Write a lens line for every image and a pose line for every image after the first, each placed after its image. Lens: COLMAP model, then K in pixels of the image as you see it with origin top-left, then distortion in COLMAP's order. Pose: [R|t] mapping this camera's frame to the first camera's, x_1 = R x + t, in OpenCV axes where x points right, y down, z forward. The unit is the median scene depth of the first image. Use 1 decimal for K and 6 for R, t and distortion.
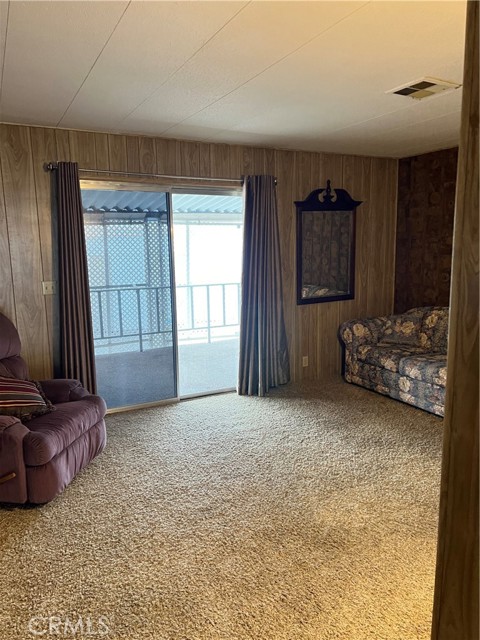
lens RADIAL K [[471.7, 0, 229.5], [0, 471.7, 315.9], [0, 0, 1]] dist [0.070604, -0.071454]
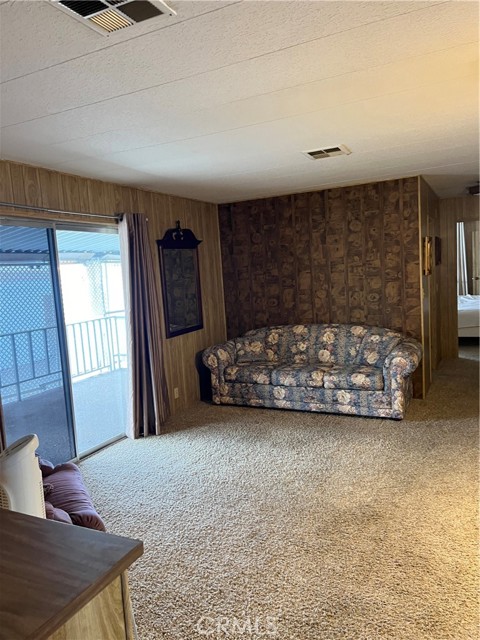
lens RADIAL K [[471.7, 0, 231.4], [0, 471.7, 320.5], [0, 0, 1]] dist [0.070604, -0.071454]
pose [[0.820439, -0.094340, 0.563898, -0.358935], [0.136601, 0.990073, -0.033107, -0.010806], [-0.555176, 0.104191, 0.825181, 0.080955]]
